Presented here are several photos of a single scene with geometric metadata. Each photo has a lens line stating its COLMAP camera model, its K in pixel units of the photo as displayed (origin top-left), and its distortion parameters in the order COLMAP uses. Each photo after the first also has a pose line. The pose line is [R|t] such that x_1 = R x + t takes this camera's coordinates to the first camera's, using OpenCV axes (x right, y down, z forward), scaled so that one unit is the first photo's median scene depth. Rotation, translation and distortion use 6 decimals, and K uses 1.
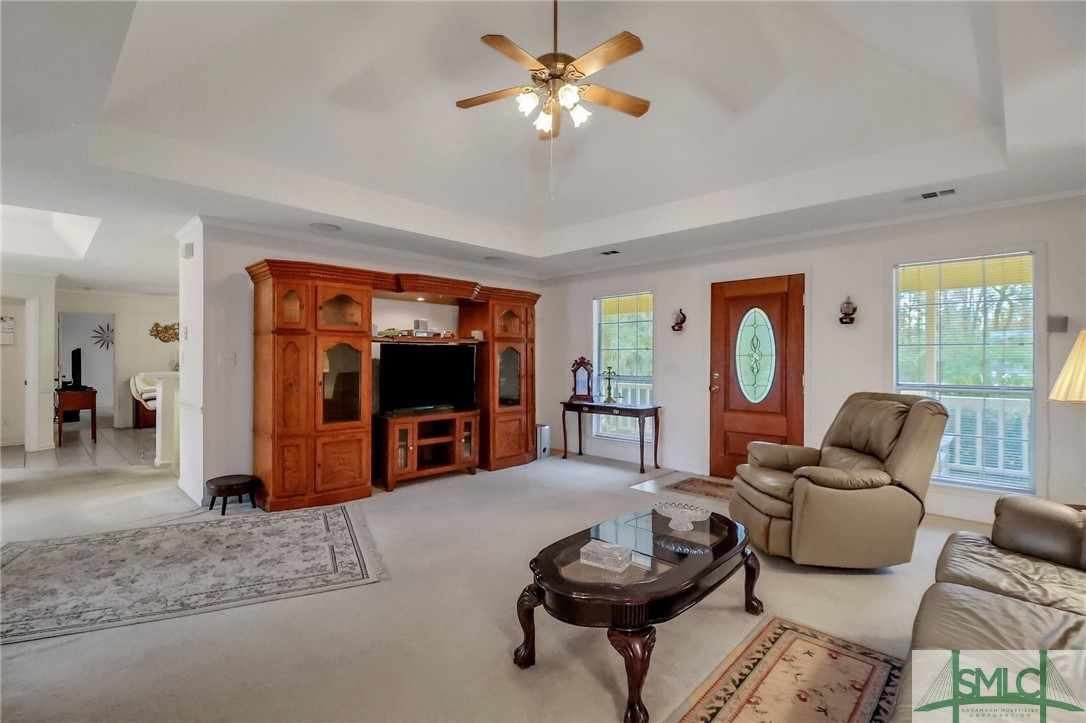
lens RADIAL K [[505.6, 0, 534.0], [0, 505.6, 358.4], [0, 0, 1]] dist [0.001183, -0.010361]
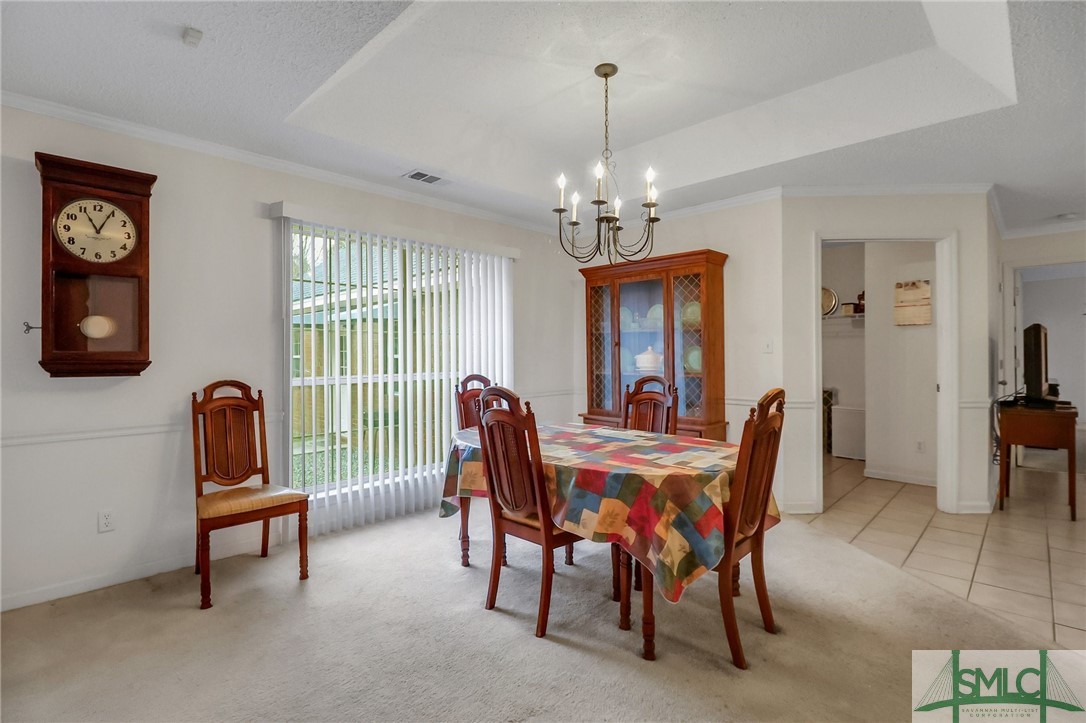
lens RADIAL K [[505.6, 0, 543.3], [0, 505.6, 352.9], [0, 0, 1]] dist [0.001183, -0.010361]
pose [[0.001824, -0.002992, -0.999994, -0.901004], [0.009097, 0.999954, -0.002975, 0.012830], [0.999957, -0.009092, 0.001851, 1.119293]]
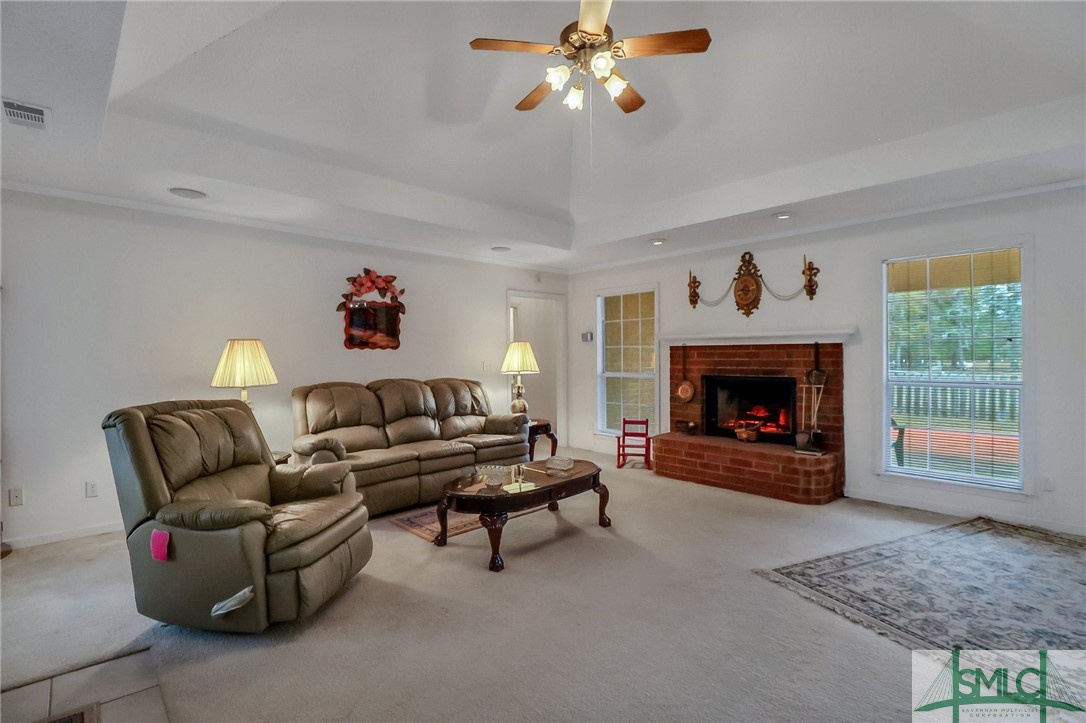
lens RADIAL K [[505.6, 0, 531.8], [0, 505.6, 357.3], [0, 0, 1]] dist [0.001183, -0.010361]
pose [[-0.998075, 0.004832, 0.061825, 0.086019], [0.004741, 0.999987, -0.001621, 0.001845], [-0.061832, -0.001325, -0.998086, 1.837323]]
